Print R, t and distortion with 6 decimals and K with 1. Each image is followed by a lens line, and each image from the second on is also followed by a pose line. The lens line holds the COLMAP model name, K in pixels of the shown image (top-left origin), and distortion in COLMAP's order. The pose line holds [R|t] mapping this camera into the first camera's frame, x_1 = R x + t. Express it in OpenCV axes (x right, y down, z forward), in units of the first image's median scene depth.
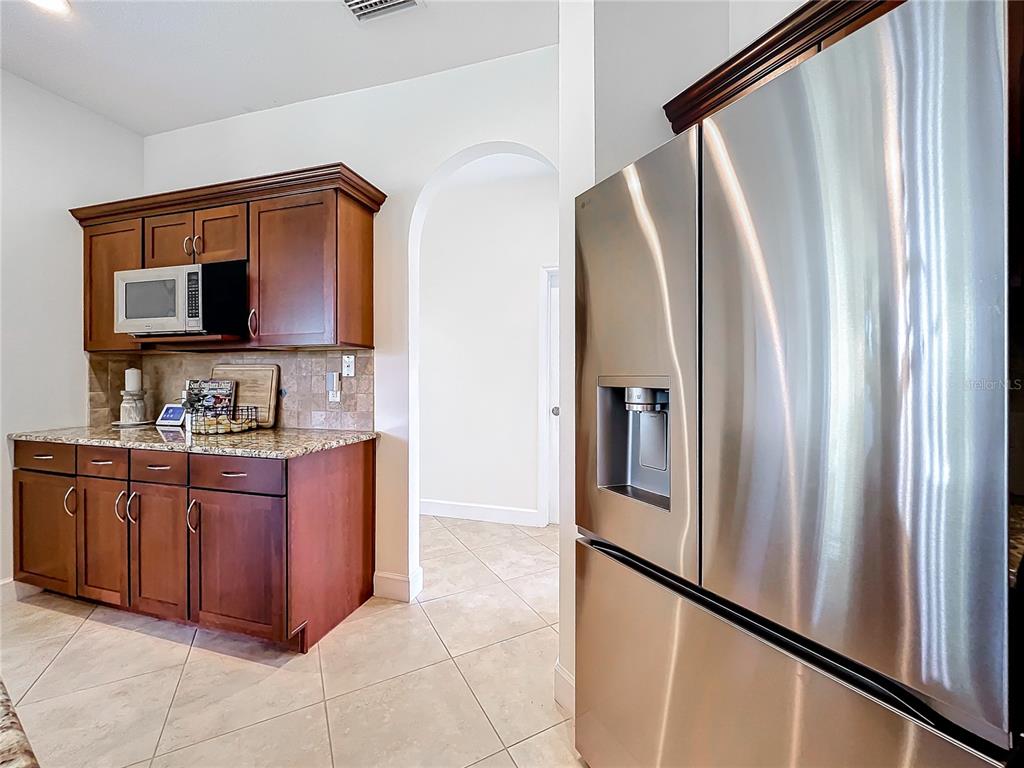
lens RADIAL K [[421.4, 0, 511.6], [0, 421.4, 382.8], [0, 0, 1]] dist [-0.005963, -0.000059]
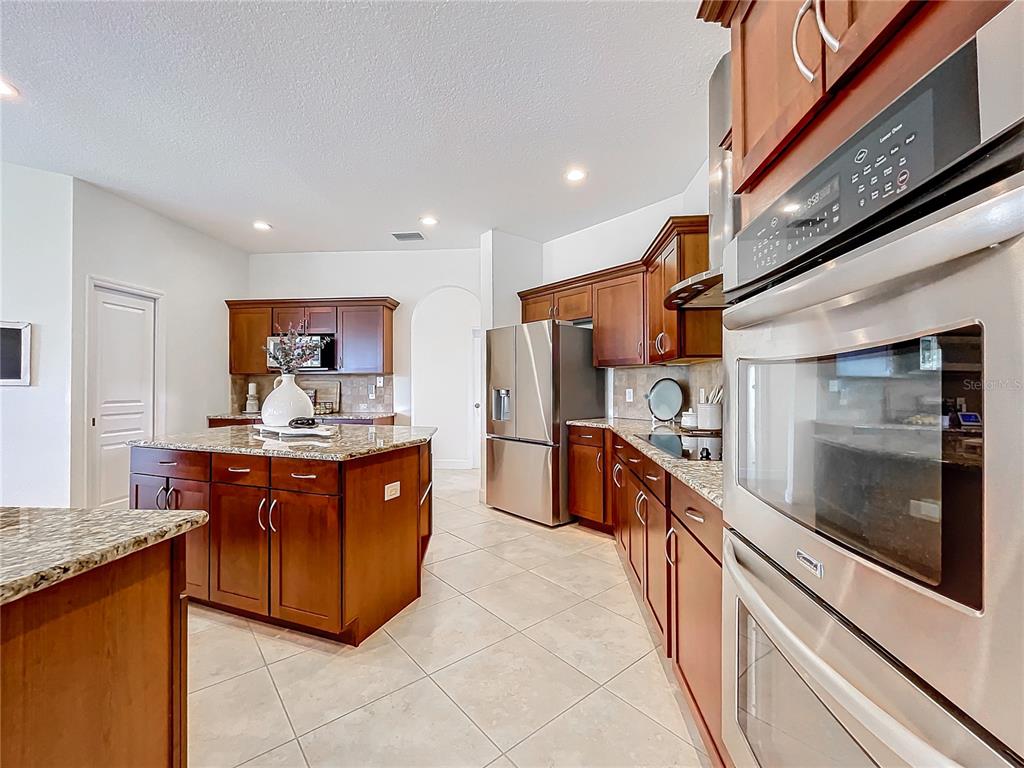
lens RADIAL K [[421.4, 0, 511.6], [0, 421.4, 382.8], [0, 0, 1]] dist [-0.005963, -0.000059]
pose [[0.979529, 0.000507, 0.201302, -0.166945], [0.004888, 0.999642, -0.026301, 0.023304], [-0.201243, 0.026746, 0.979176, -1.185998]]
